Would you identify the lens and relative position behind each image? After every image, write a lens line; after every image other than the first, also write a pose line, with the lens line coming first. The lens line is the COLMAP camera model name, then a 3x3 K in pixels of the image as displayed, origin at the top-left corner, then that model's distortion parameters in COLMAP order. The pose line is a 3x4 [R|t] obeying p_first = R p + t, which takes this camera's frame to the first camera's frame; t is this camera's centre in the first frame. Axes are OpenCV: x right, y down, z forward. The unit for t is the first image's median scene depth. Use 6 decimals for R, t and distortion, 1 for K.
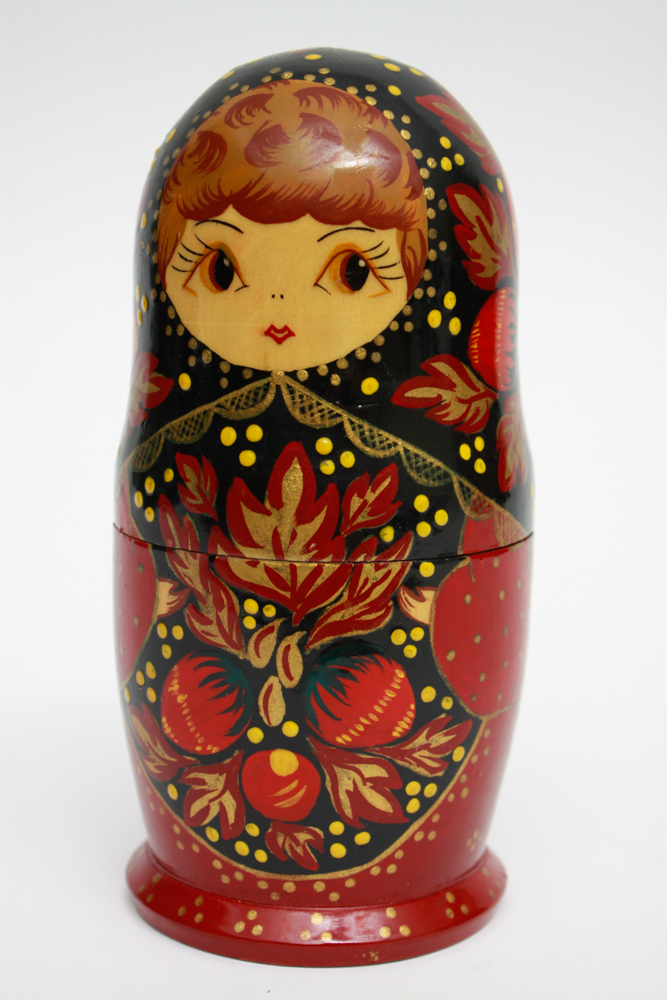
lens RADIAL K [[1683.9, 0, 382.0], [0, 1683.9, 526.6], [0, 0, 1]] dist [0.005216, 0.000000]
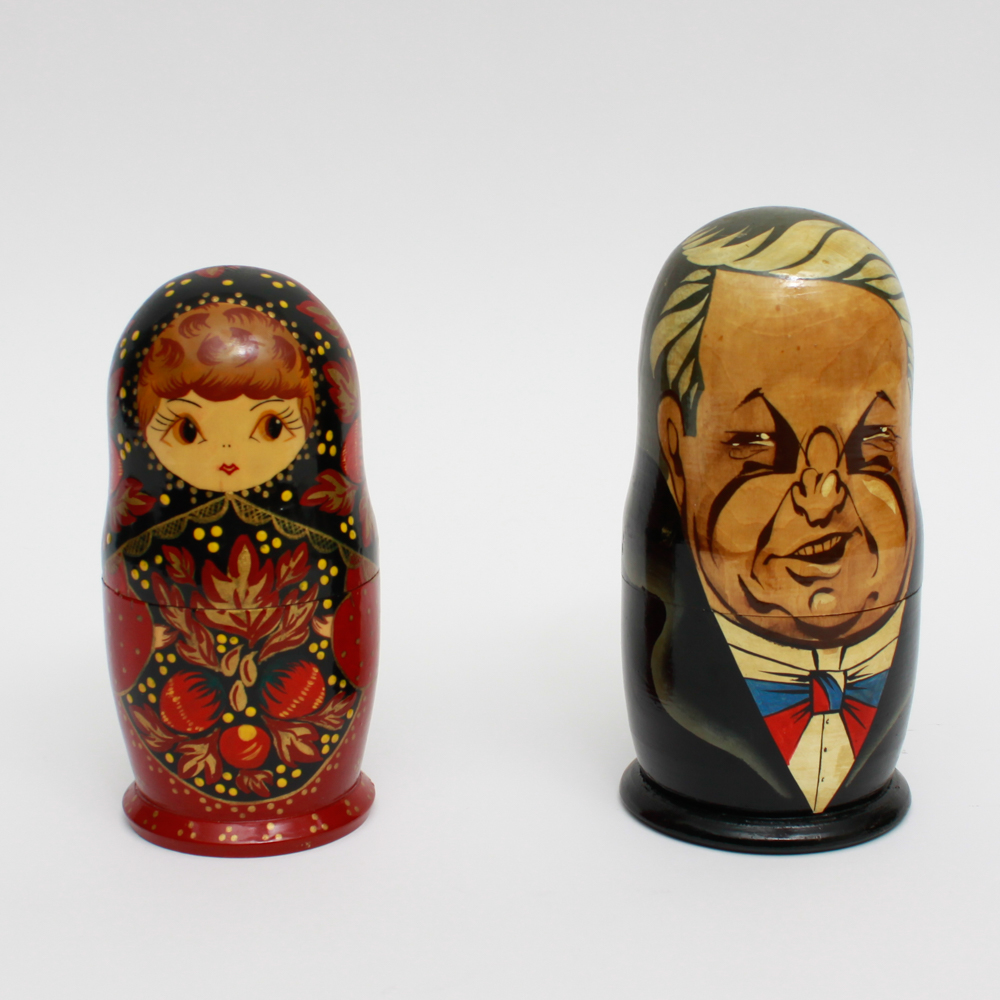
lens RADIAL K [[2320.9, 0, 501.4], [0, 2320.9, 493.2], [0, 0, 1]] dist [-0.126296, 0.000000]
pose [[0.960056, -0.088563, 0.265422, -0.386683], [0.064921, 0.993206, 0.096575, -0.278958], [-0.272172, -0.075486, 0.959283, -1.141024]]
